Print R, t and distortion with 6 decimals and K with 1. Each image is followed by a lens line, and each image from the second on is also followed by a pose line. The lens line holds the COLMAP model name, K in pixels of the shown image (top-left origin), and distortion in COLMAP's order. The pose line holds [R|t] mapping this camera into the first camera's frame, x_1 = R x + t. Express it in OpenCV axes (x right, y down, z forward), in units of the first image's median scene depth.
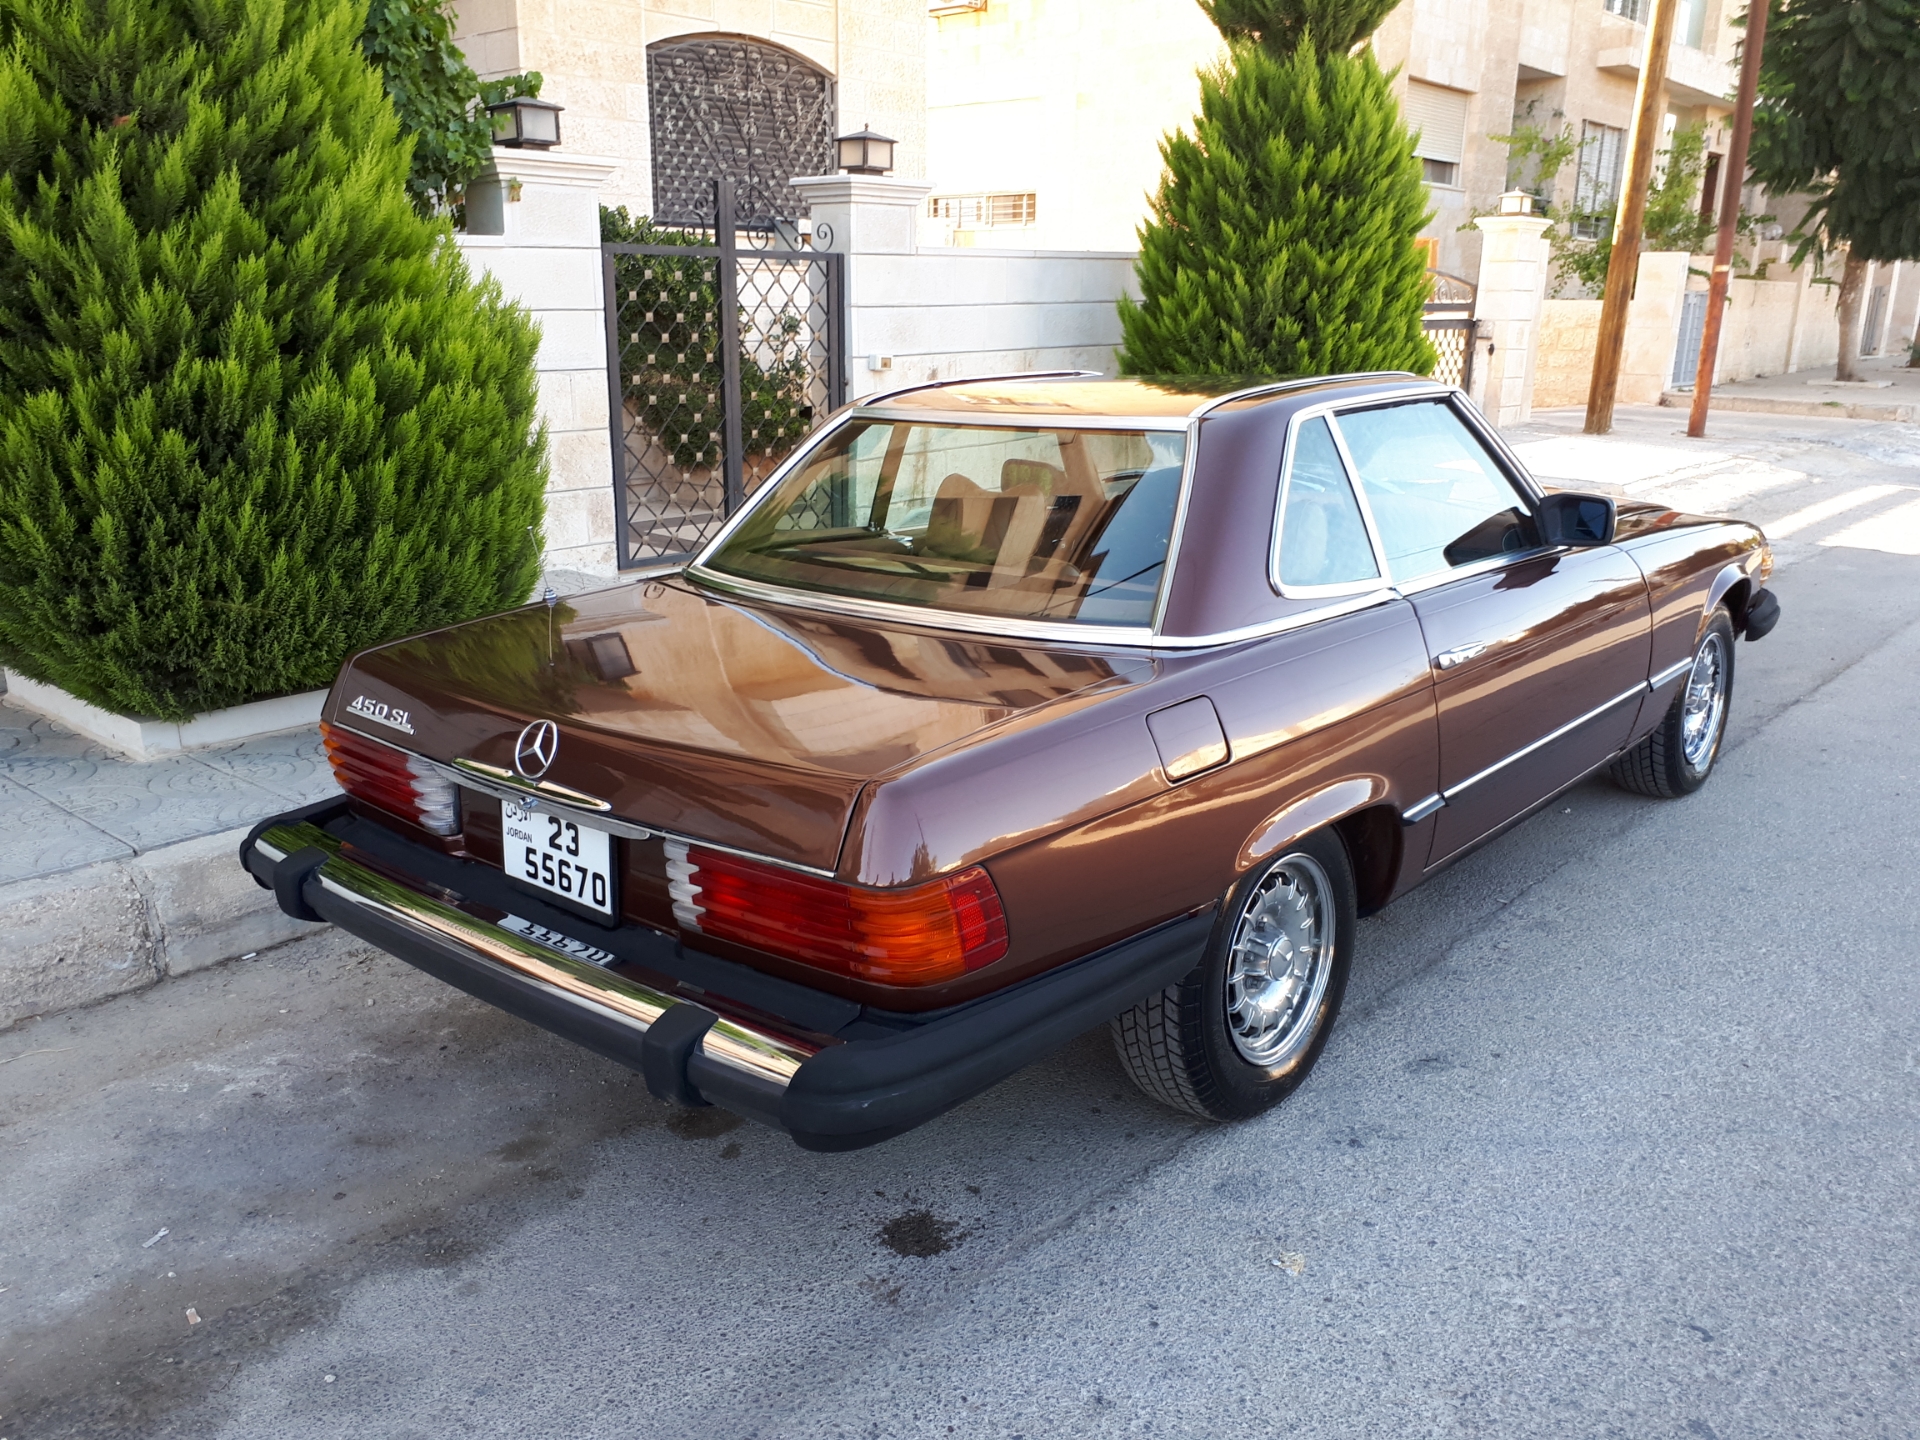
lens RADIAL K [[1554.3, 0, 952.9], [0, 1554.3, 758.6], [0, 0, 1]] dist [0.015569, 0.011516]
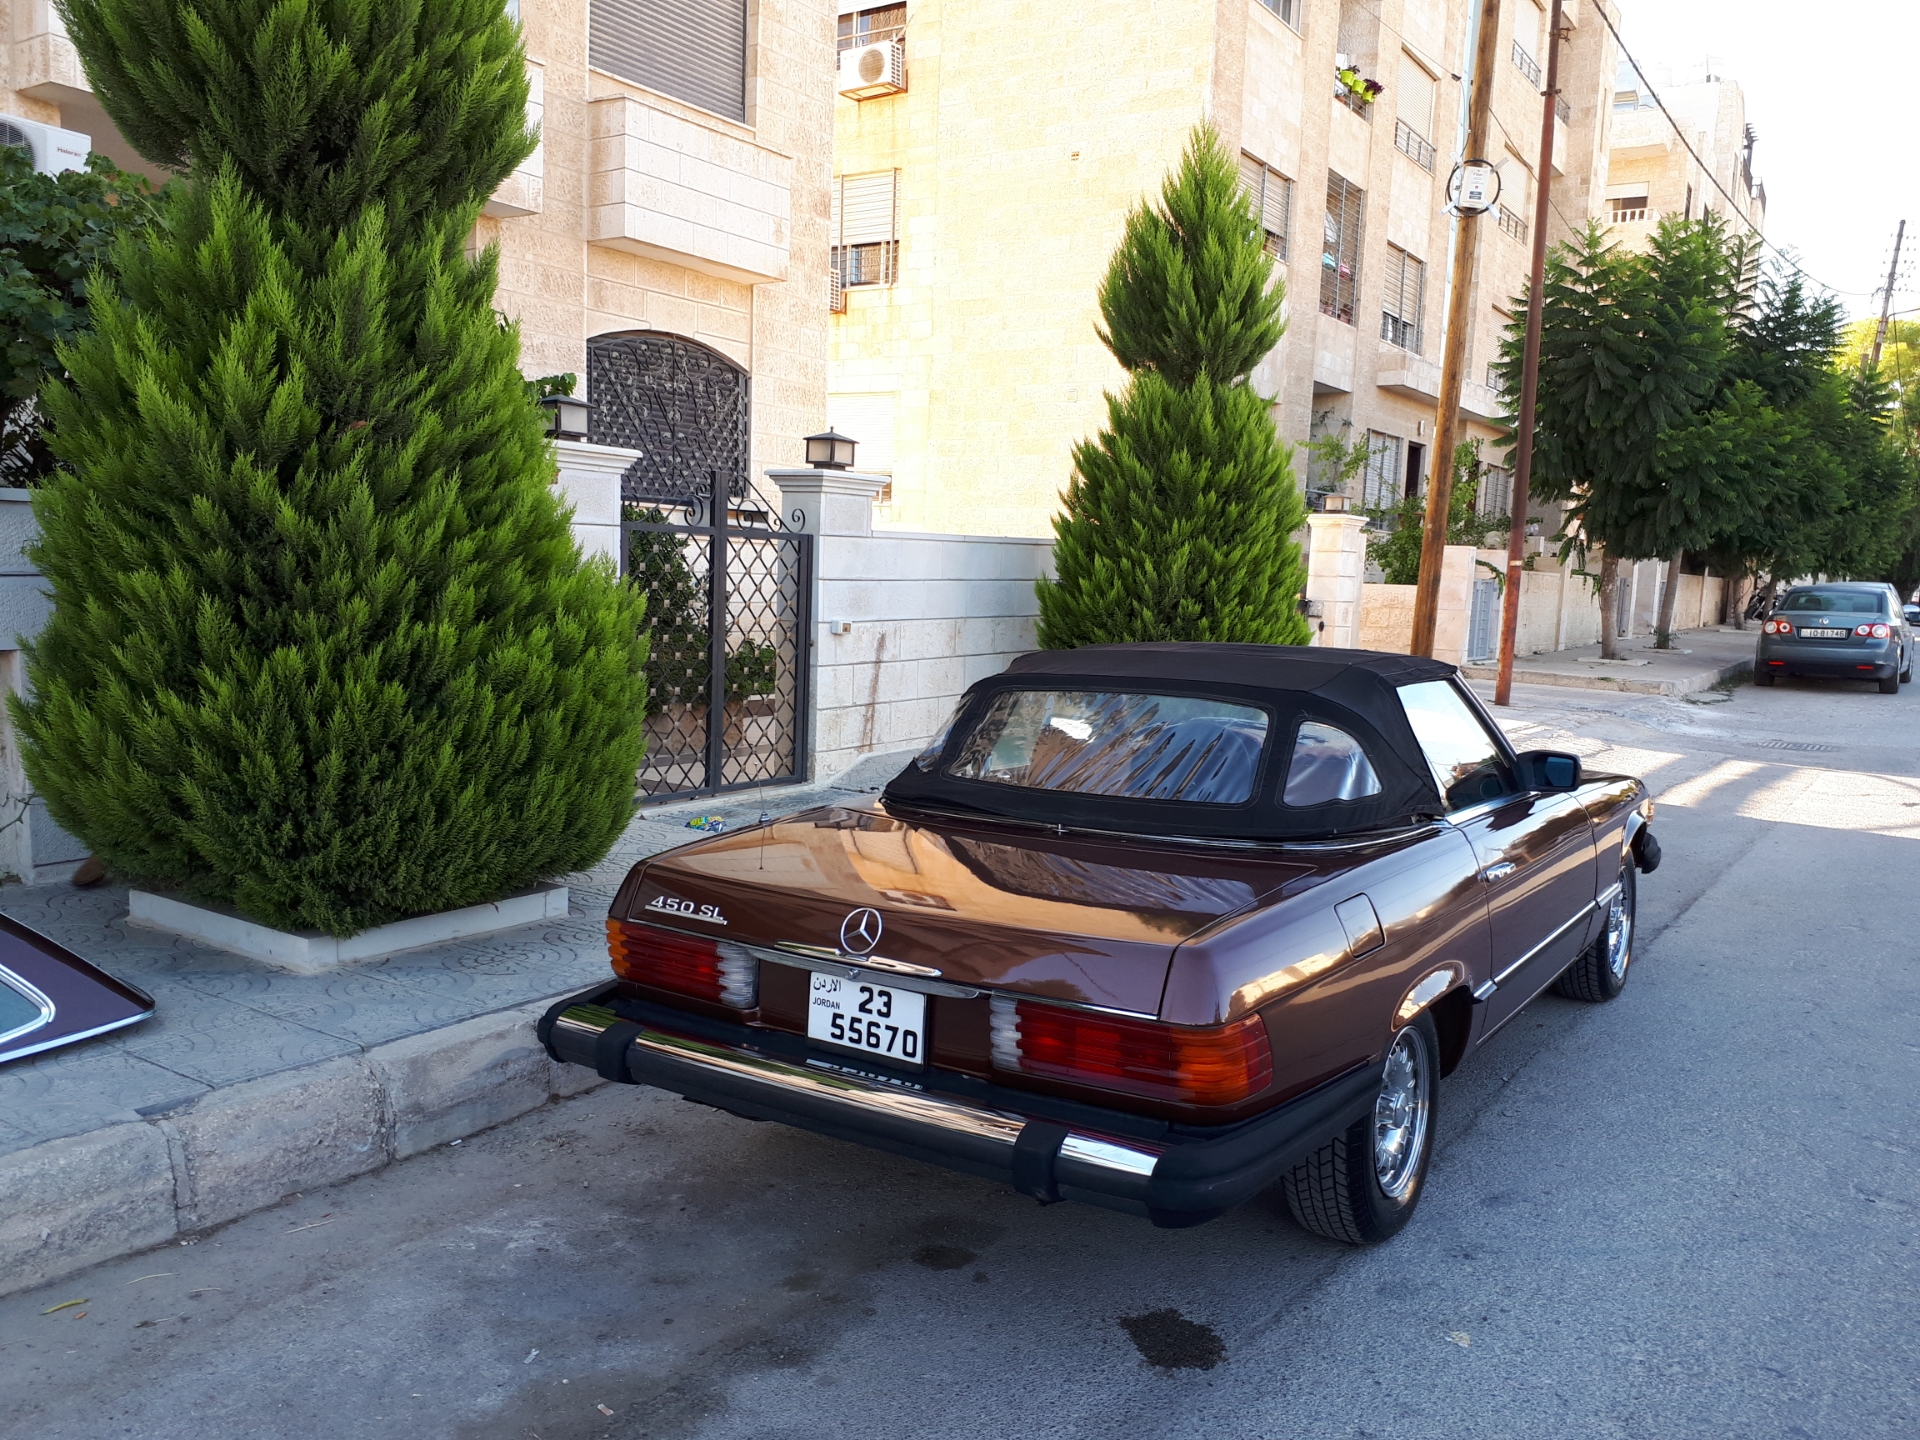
lens RADIAL K [[1539.6, 0, 960.4], [0, 1539.6, 749.7], [0, 0, 1]] dist [0.193169, -0.294338]
pose [[0.990904, 0.013109, 0.133928, -0.112308], [0.009386, 0.986086, -0.165968, 0.018050], [-0.134240, 0.165716, 0.976994, -0.090291]]
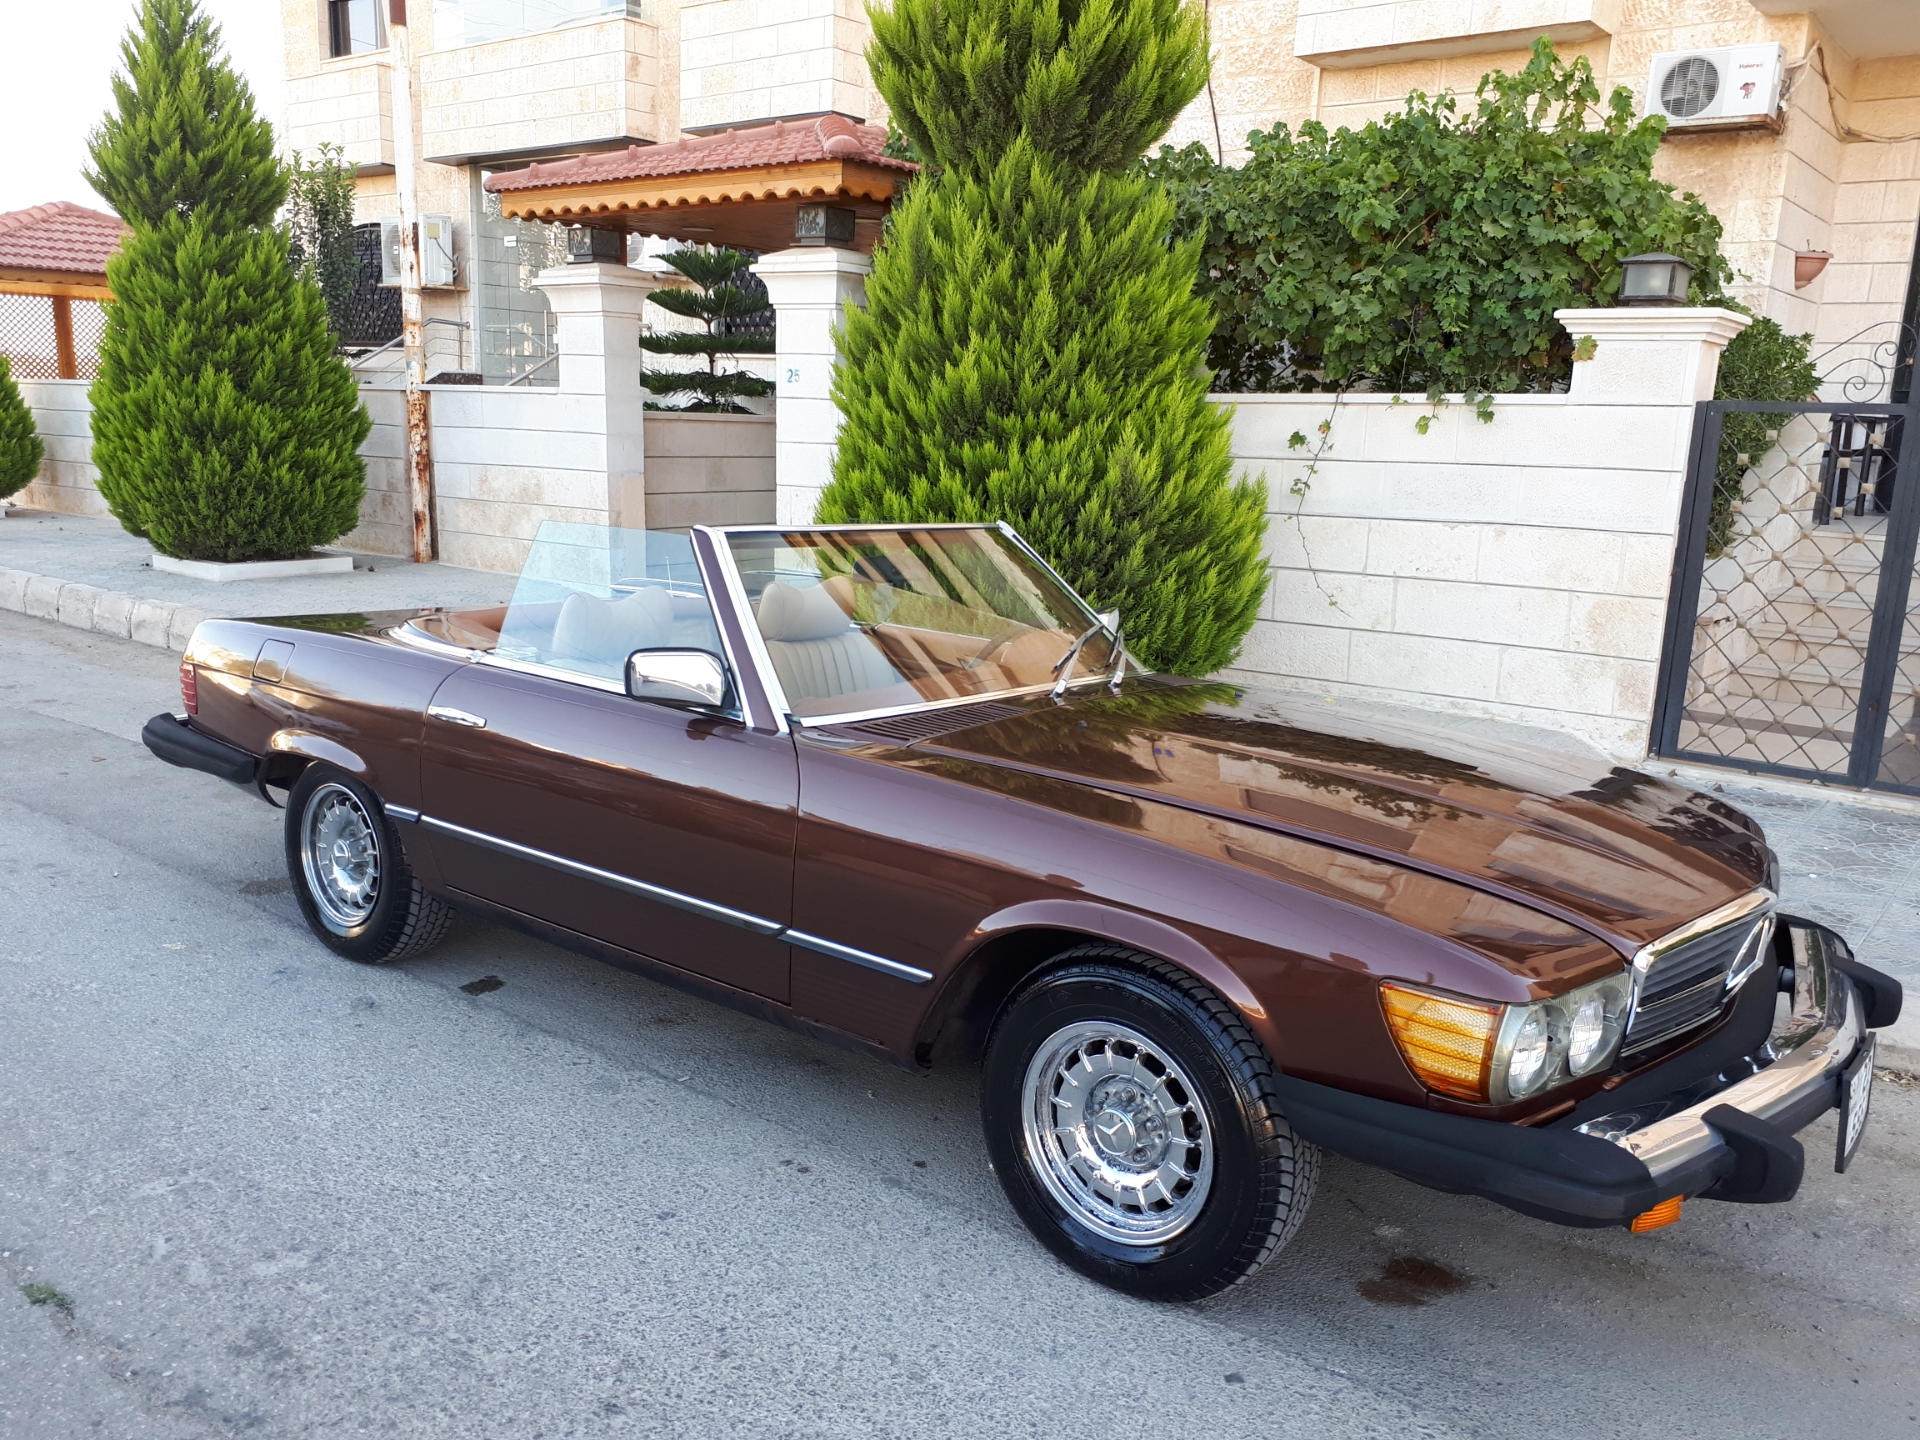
lens RADIAL K [[1542.5, 0, 964.2], [0, 1542.5, 772.2], [0, 0, 1]] dist [0.008568, -0.003381]
pose [[0.035269, 0.222043, -0.974399, 0.581036], [-0.317580, 0.926956, 0.199737, -0.149621], [0.947575, 0.302405, 0.103209, 0.488205]]
